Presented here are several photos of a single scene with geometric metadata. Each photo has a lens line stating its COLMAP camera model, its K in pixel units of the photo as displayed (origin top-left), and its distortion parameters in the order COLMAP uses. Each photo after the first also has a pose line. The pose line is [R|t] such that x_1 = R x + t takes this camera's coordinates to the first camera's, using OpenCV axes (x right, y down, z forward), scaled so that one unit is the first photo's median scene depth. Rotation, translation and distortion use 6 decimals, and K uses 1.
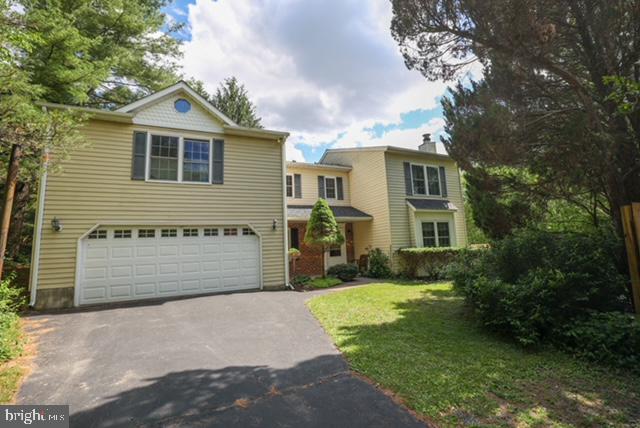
lens RADIAL K [[275.6, 0, 320.6], [0, 275.6, 213.8], [0, 0, 1]] dist [-0.017231, -0.000259]
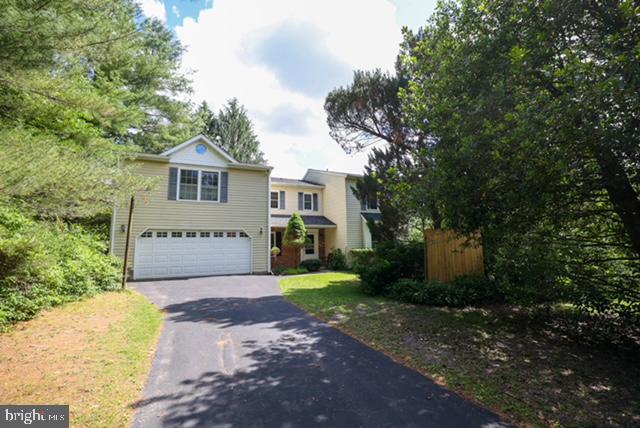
lens RADIAL K [[275.6, 0, 319.3], [0, 275.6, 215.1], [0, 0, 1]] dist [-0.017231, -0.000259]
pose [[0.999685, 0.024916, 0.003045, 0.135545], [-0.024928, 0.999682, 0.003809, -0.055636], [-0.002949, -0.003884, 0.999988, -0.472471]]
